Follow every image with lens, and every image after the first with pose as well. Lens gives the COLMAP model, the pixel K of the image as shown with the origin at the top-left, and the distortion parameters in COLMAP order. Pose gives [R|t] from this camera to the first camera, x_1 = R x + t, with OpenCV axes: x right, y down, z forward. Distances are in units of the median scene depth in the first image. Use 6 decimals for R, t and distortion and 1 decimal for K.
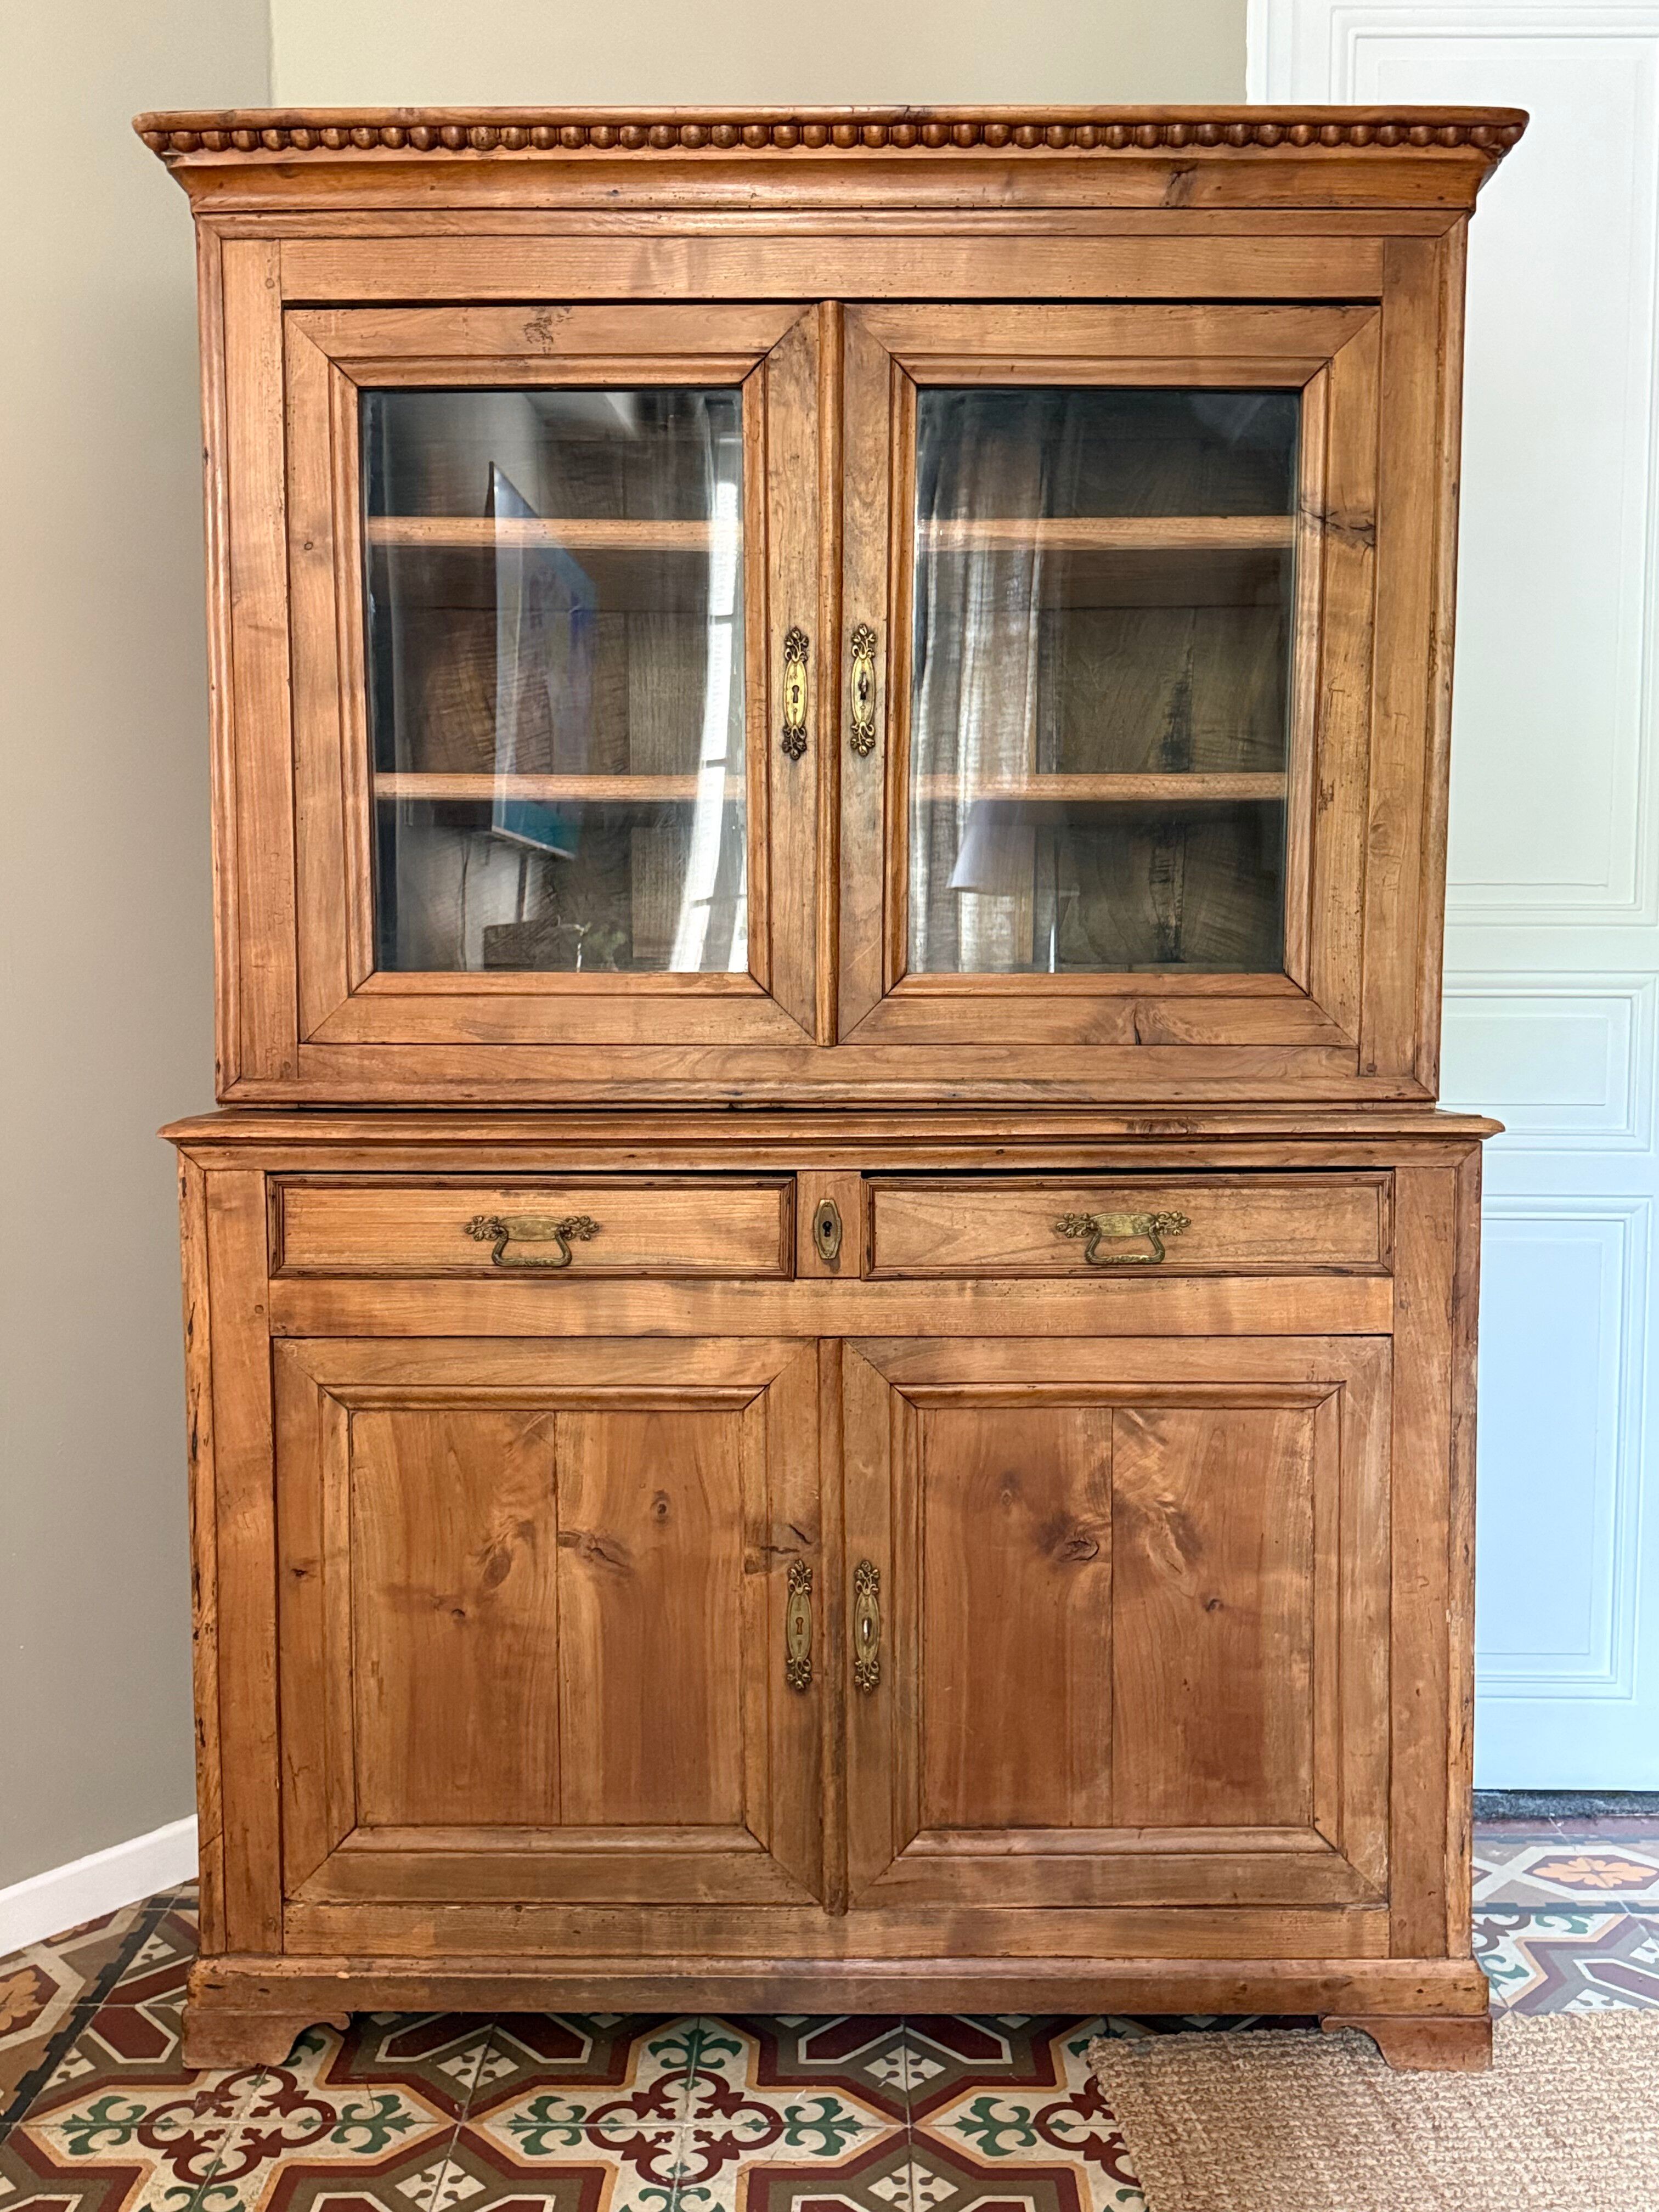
lens RADIAL K [[1904.1, 0, 831.1], [0, 1904.1, 1104.0], [0, 0, 1]] dist [0.138883, -0.277893]
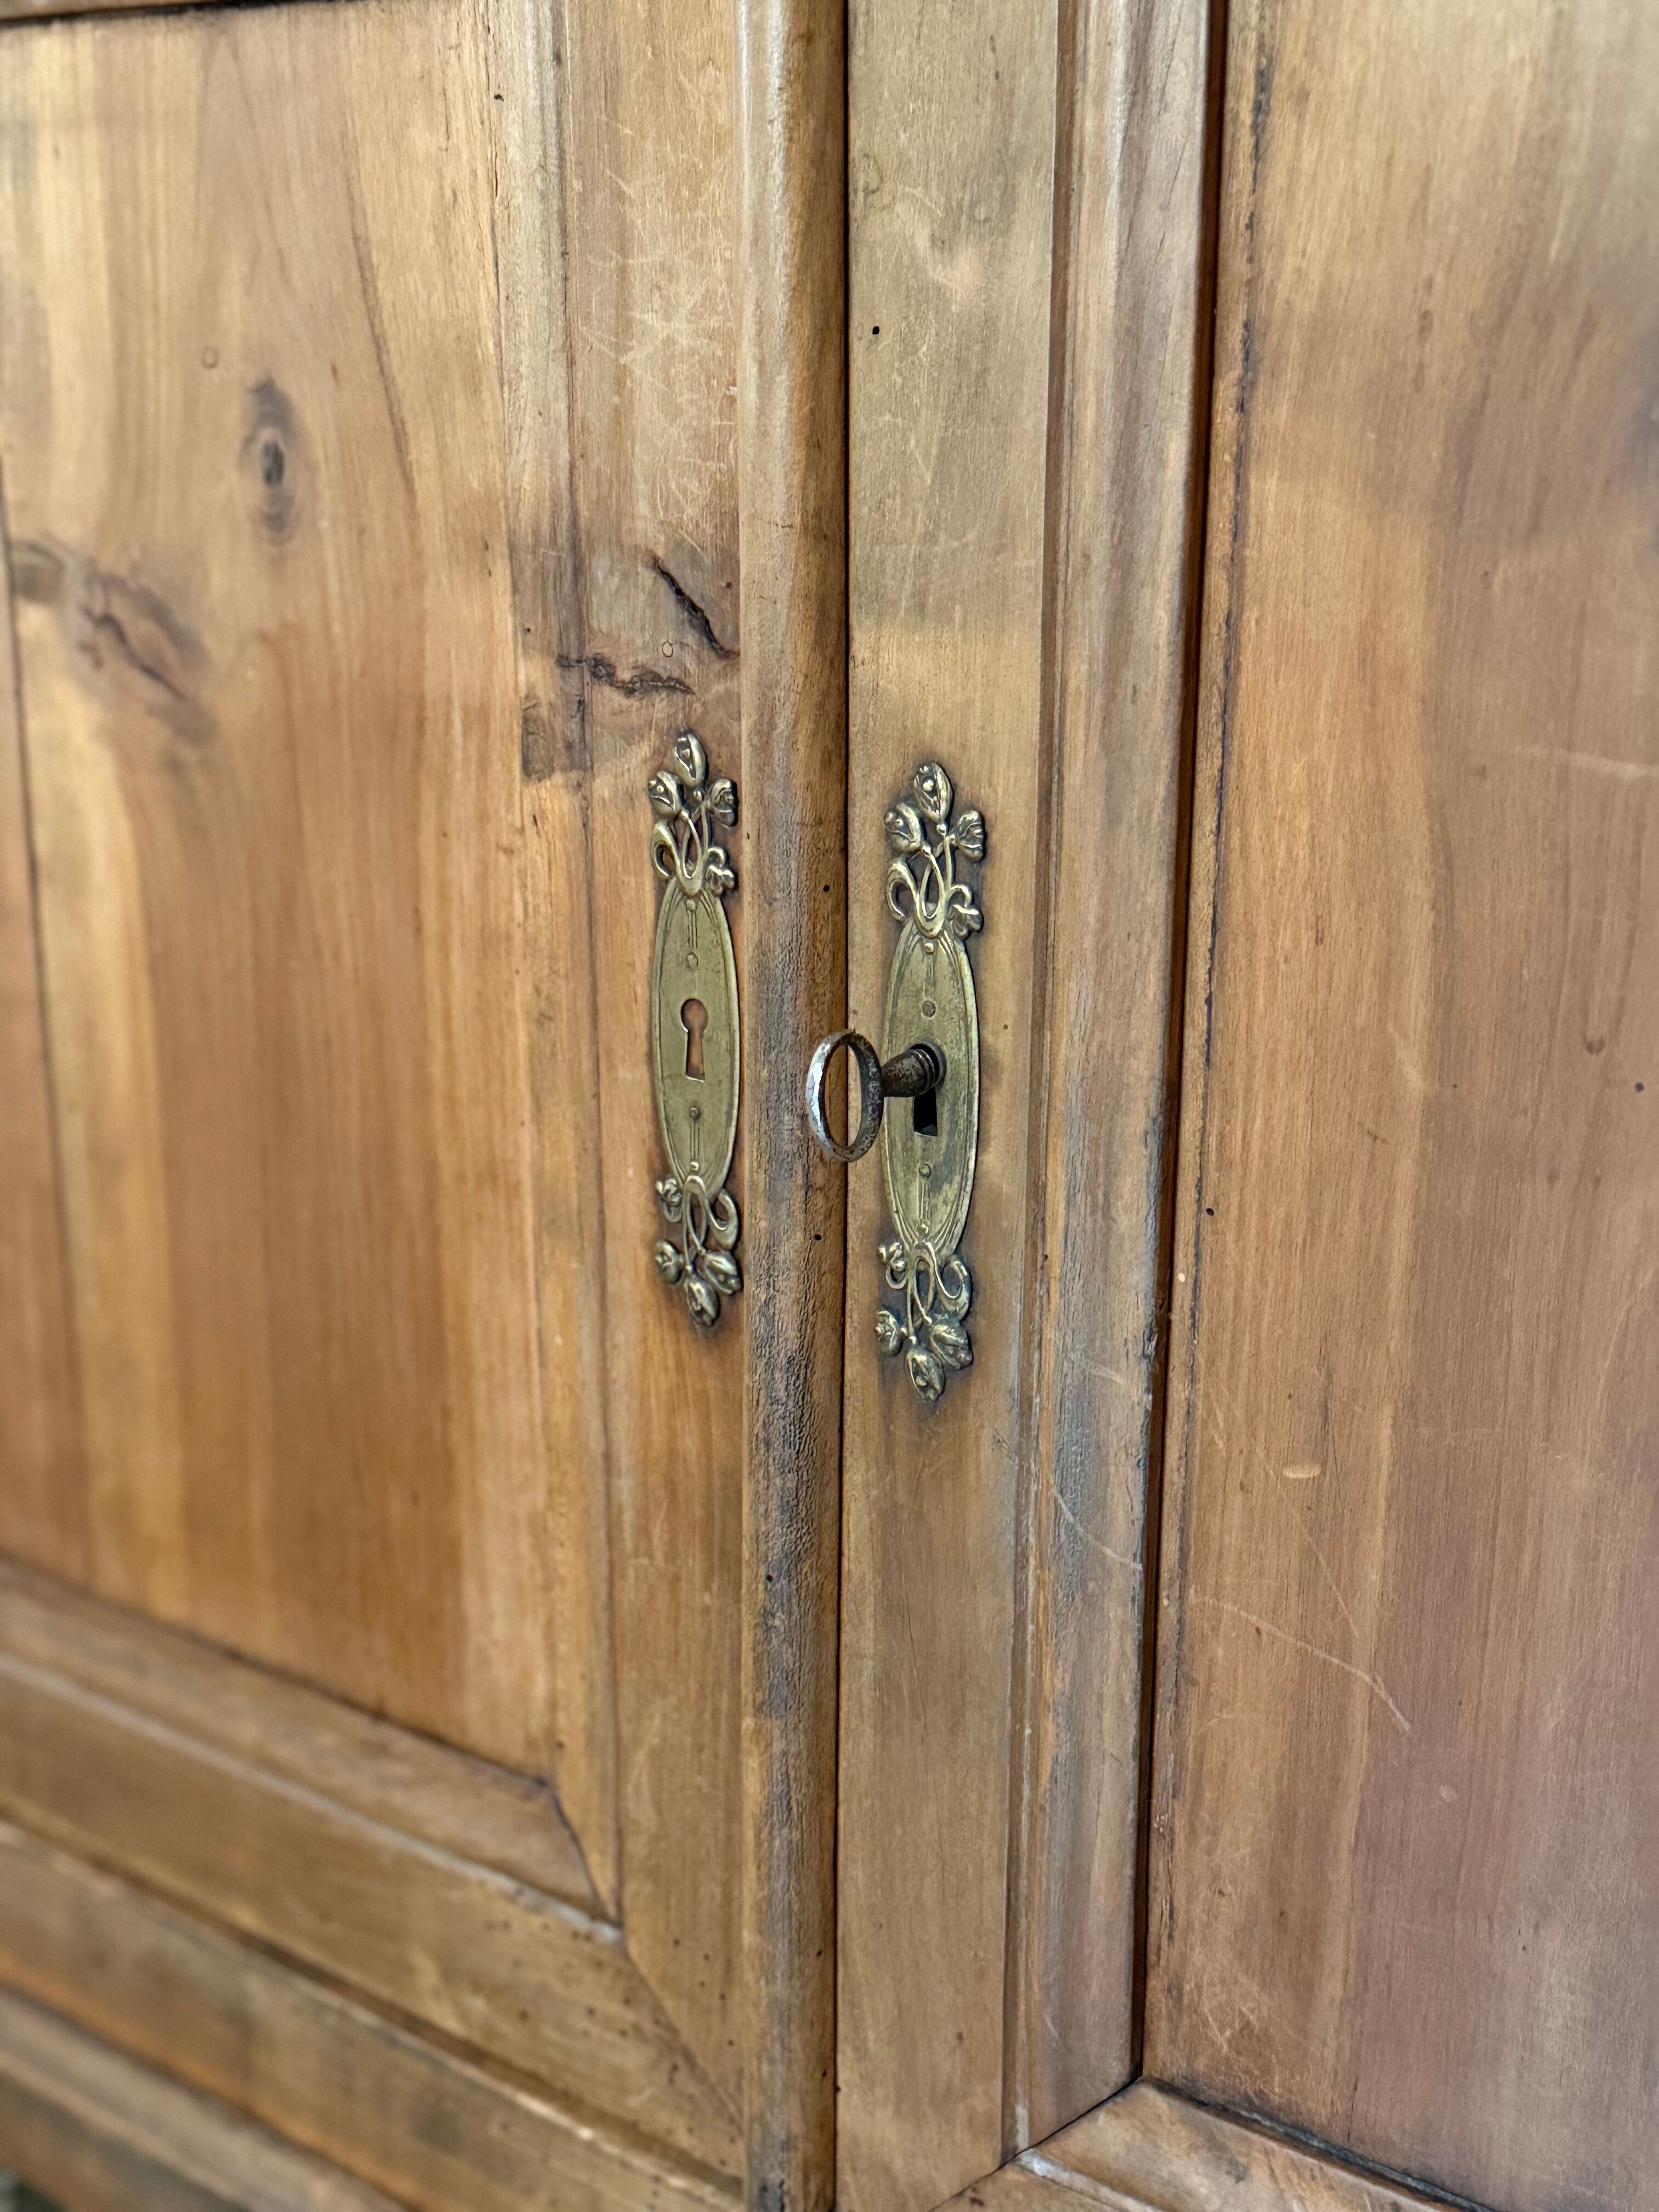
lens RADIAL K [[2842.9, 0, 829.5], [0, 2842.9, 1106.0], [0, 0, 1]] dist [0.224753, -0.676141]
pose [[0.790885, 0.165525, -0.589154, 0.186368], [-0.036584, 0.973792, 0.224480, 0.206720], [0.610871, -0.155984, 0.776213, 0.759032]]
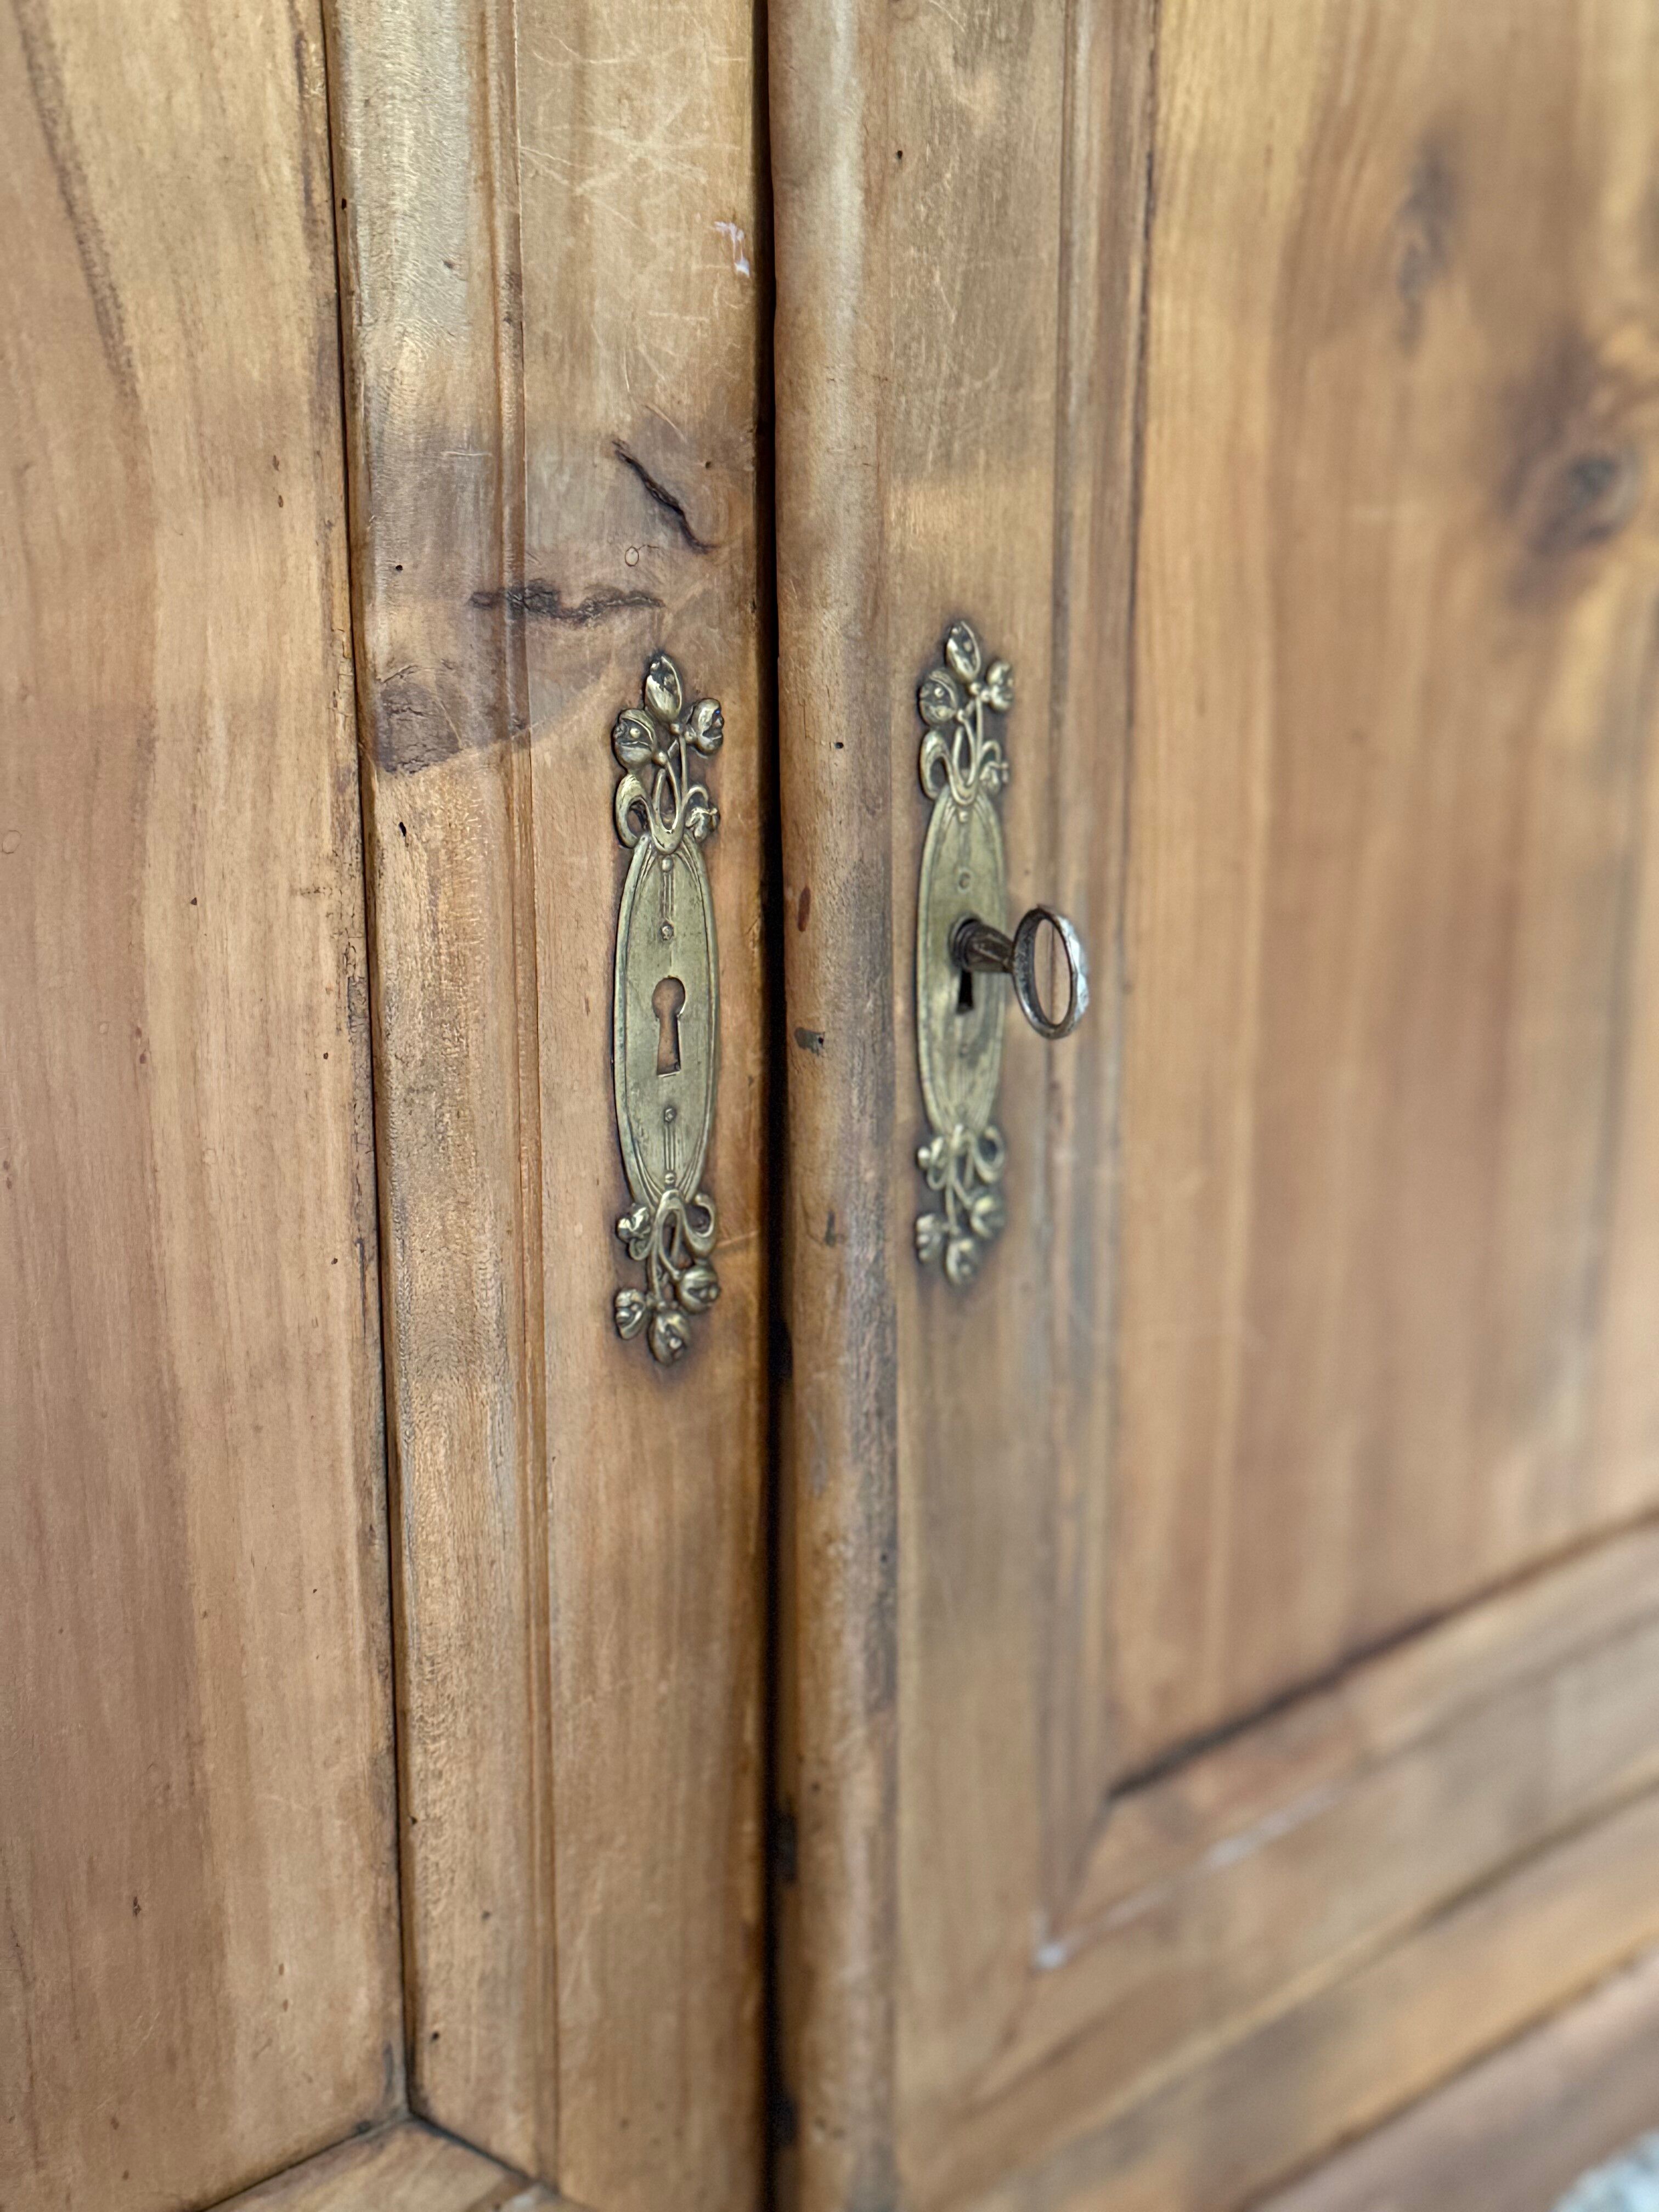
lens RADIAL K [[2842.9, 0, 829.5], [0, 2842.9, 1106.0], [0, 0, 1]] dist [0.224753, -0.676141]
pose [[0.748708, -0.191558, 0.634620, -0.175502], [0.030349, 0.966240, 0.255851, 0.211683], [-0.662205, -0.172298, 0.729245, 0.795158]]
